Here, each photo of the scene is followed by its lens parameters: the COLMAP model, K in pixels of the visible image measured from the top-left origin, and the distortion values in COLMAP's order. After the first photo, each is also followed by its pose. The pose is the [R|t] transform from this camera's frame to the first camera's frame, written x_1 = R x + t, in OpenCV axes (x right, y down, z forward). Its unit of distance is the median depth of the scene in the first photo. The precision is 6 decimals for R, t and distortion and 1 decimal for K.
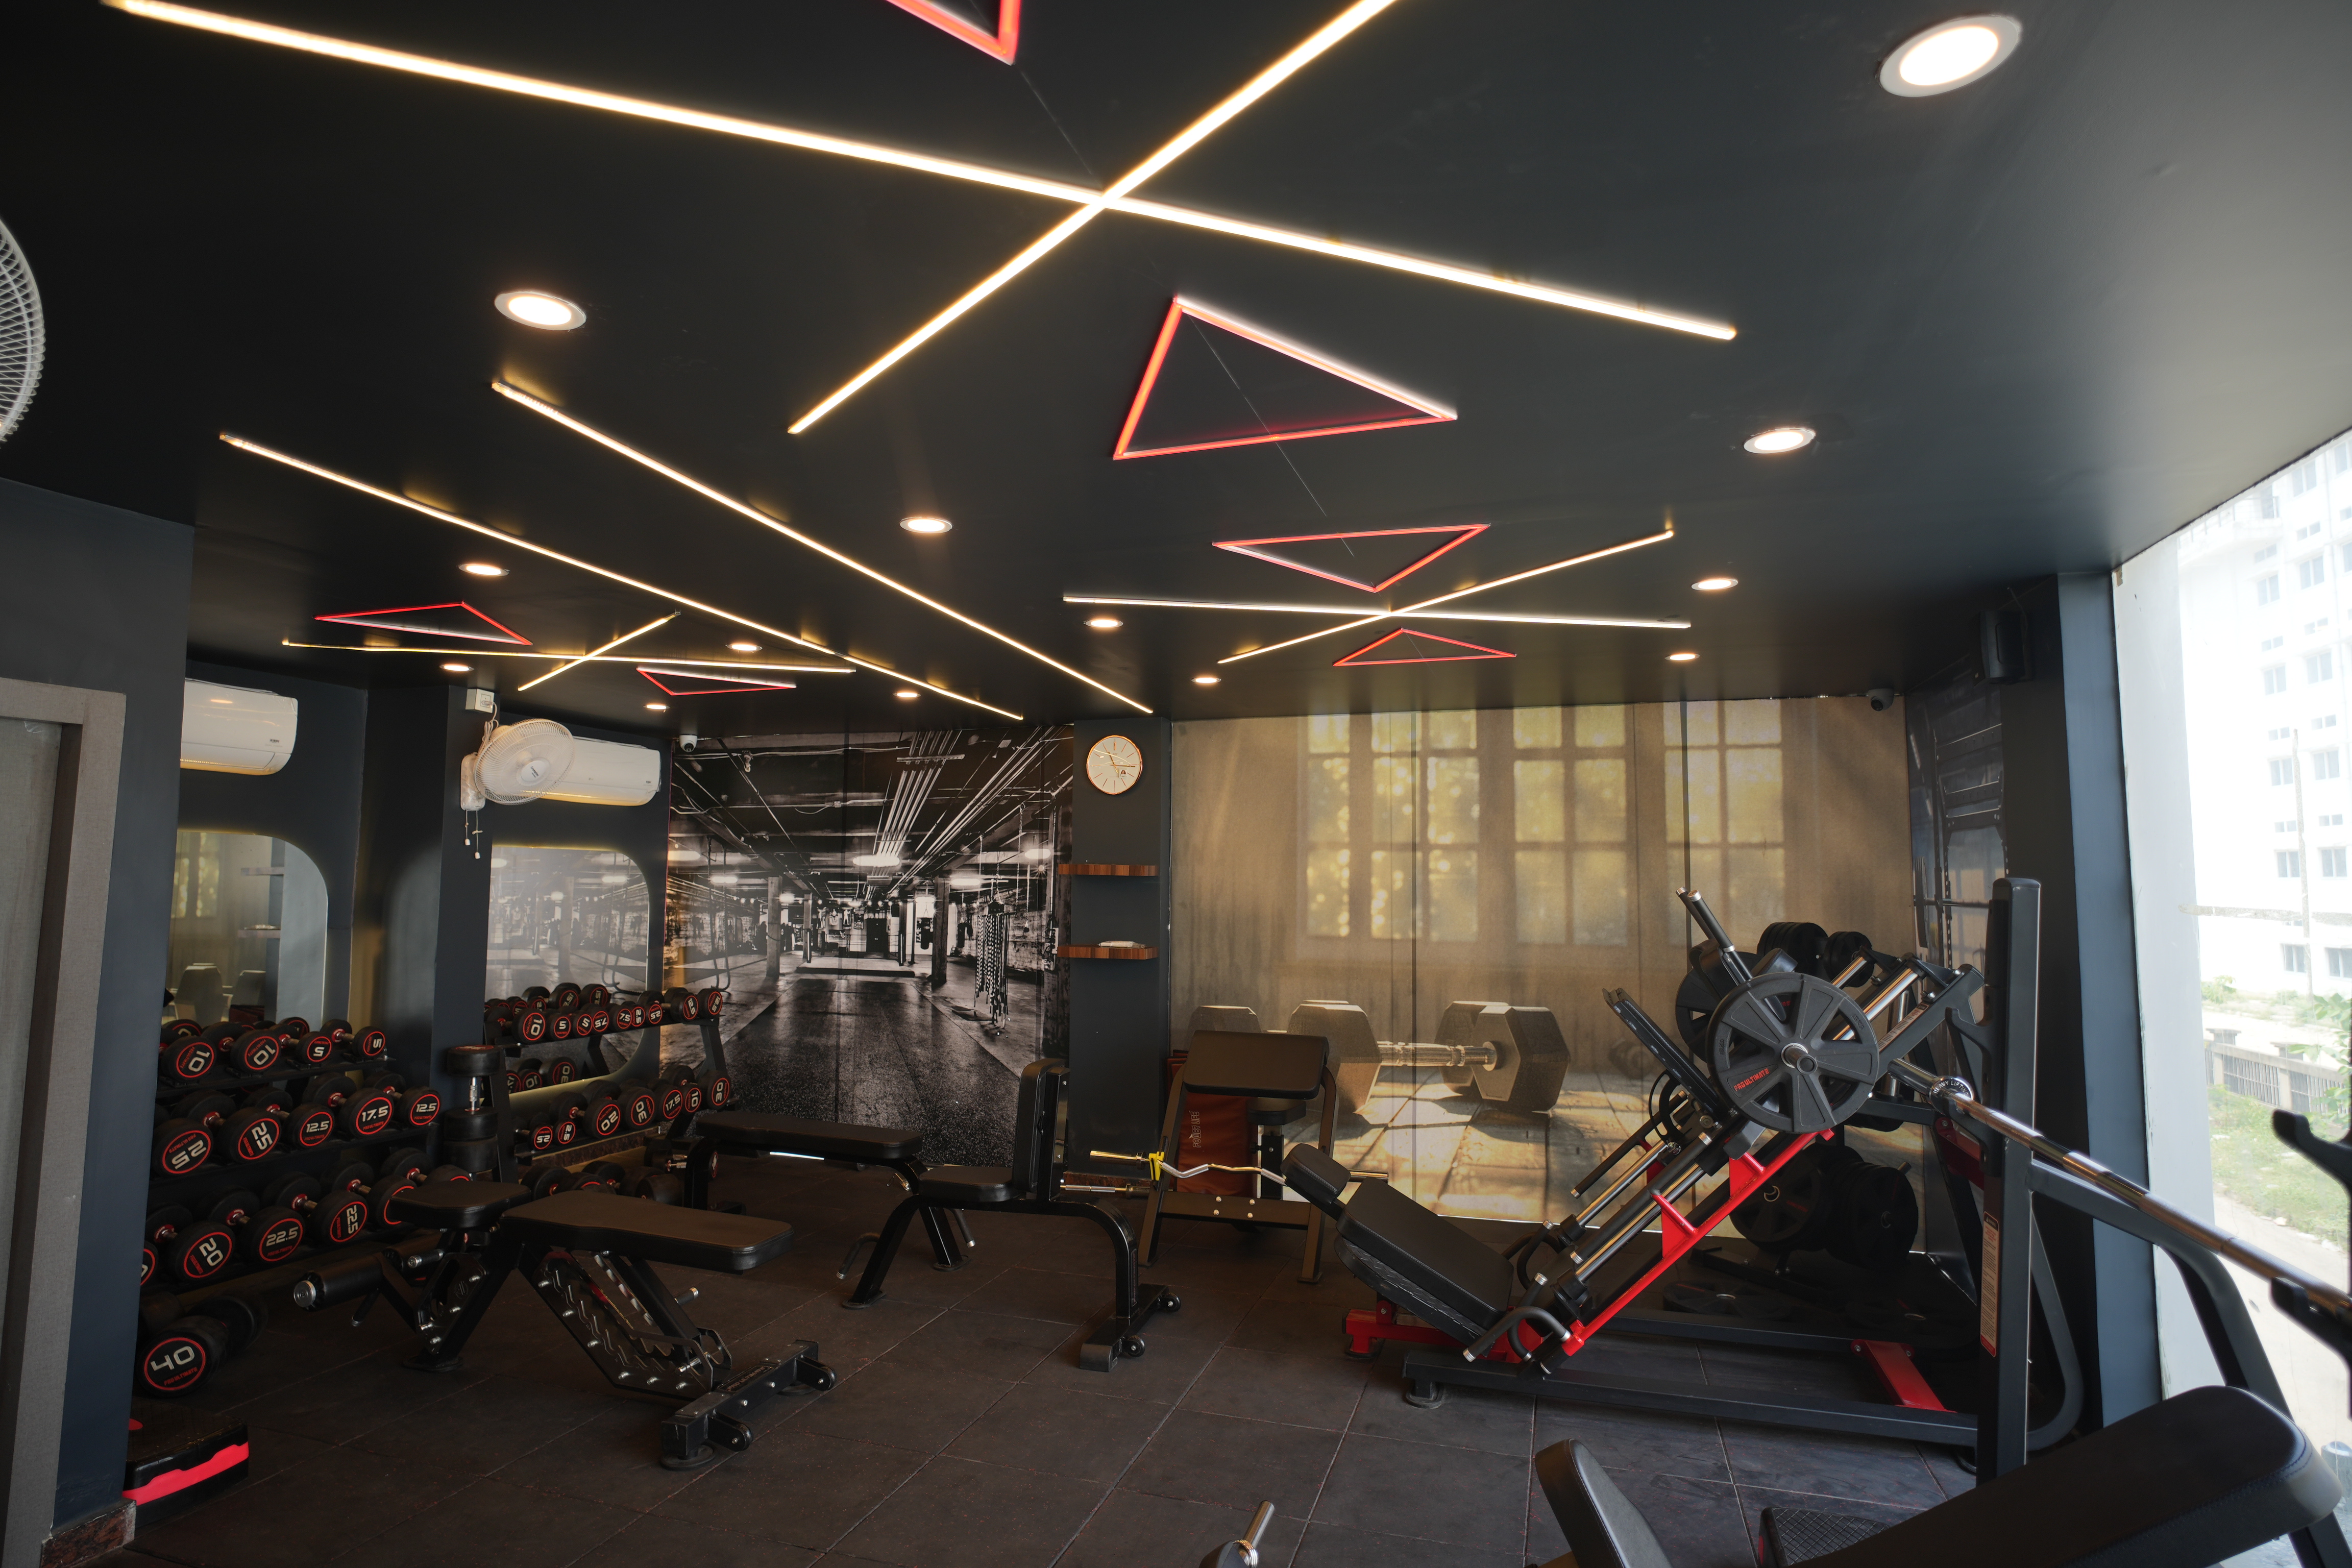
lens RADIAL K [[1214.9, 0, 1173.6], [0, 1214.9, 786.1], [0, 0, 1]] dist [-0.052675, 0.025412]
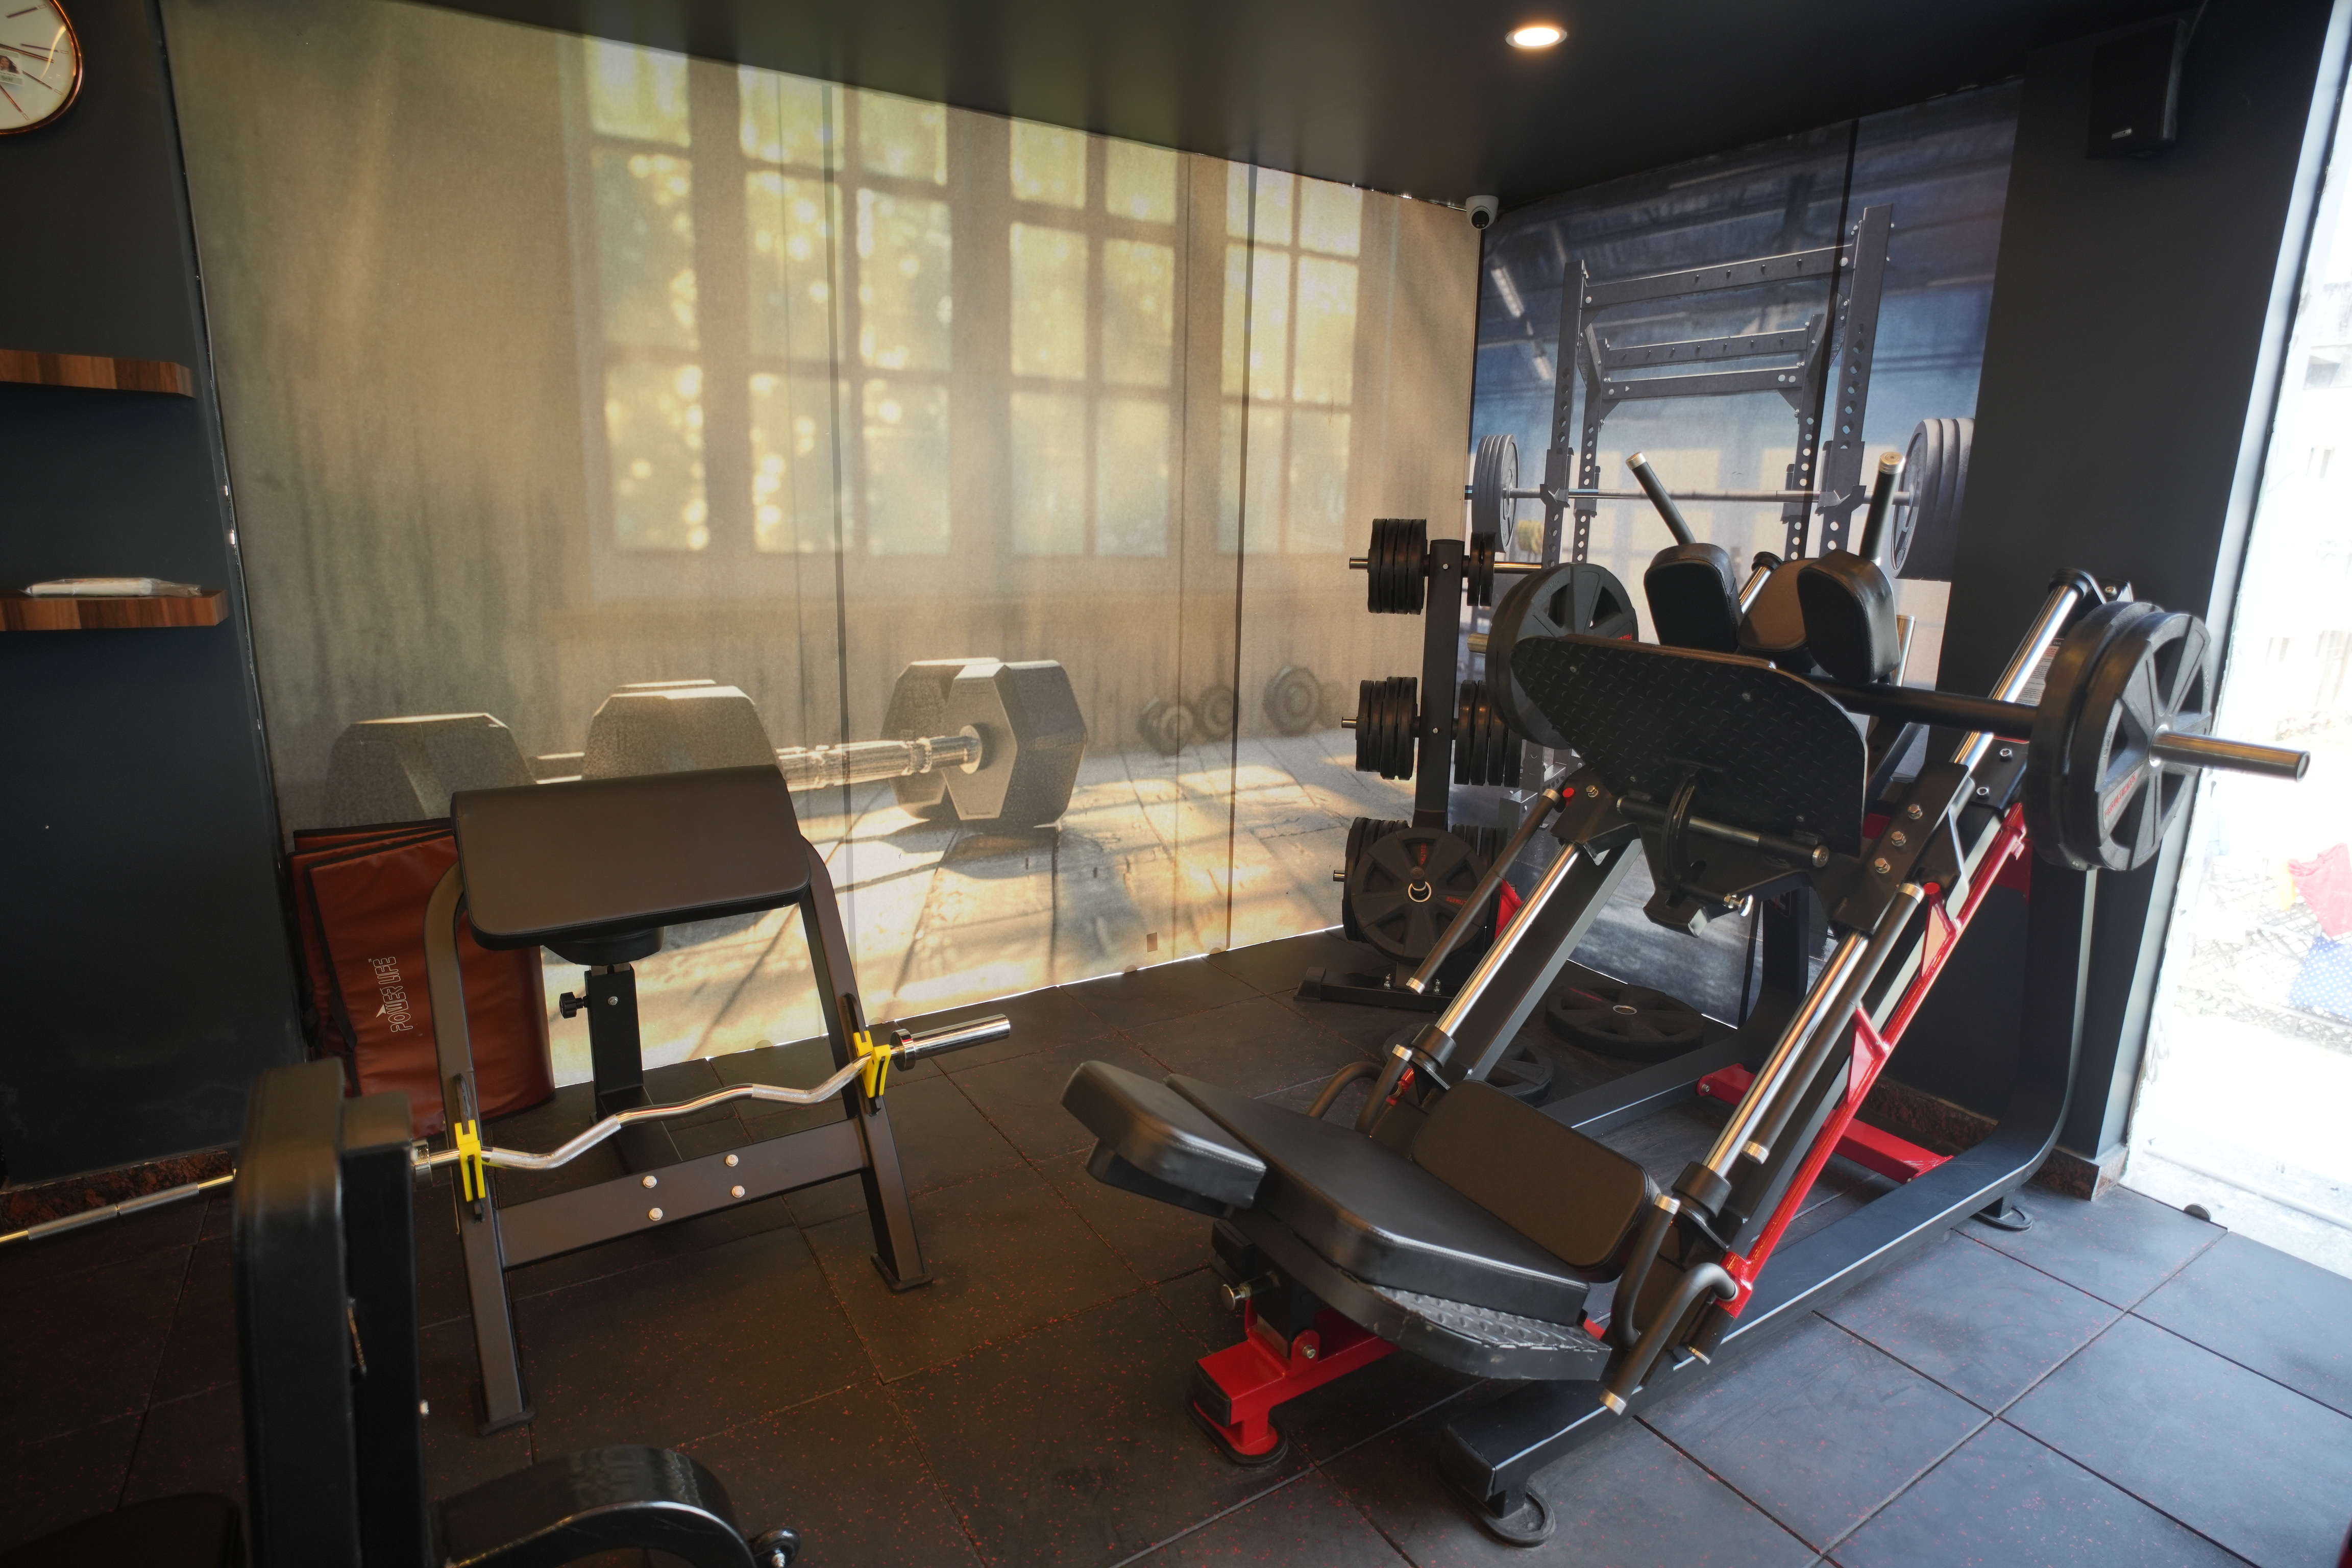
lens RADIAL K [[1214.9, 0, 1177.5], [0, 1214.9, 779.5], [0, 0, 1]] dist [-0.052675, 0.025412]
pose [[0.636103, -0.162740, 0.754247, -0.121819], [-0.079957, 0.958341, 0.274208, 0.065663], [-0.767450, -0.234732, 0.596591, 0.554839]]
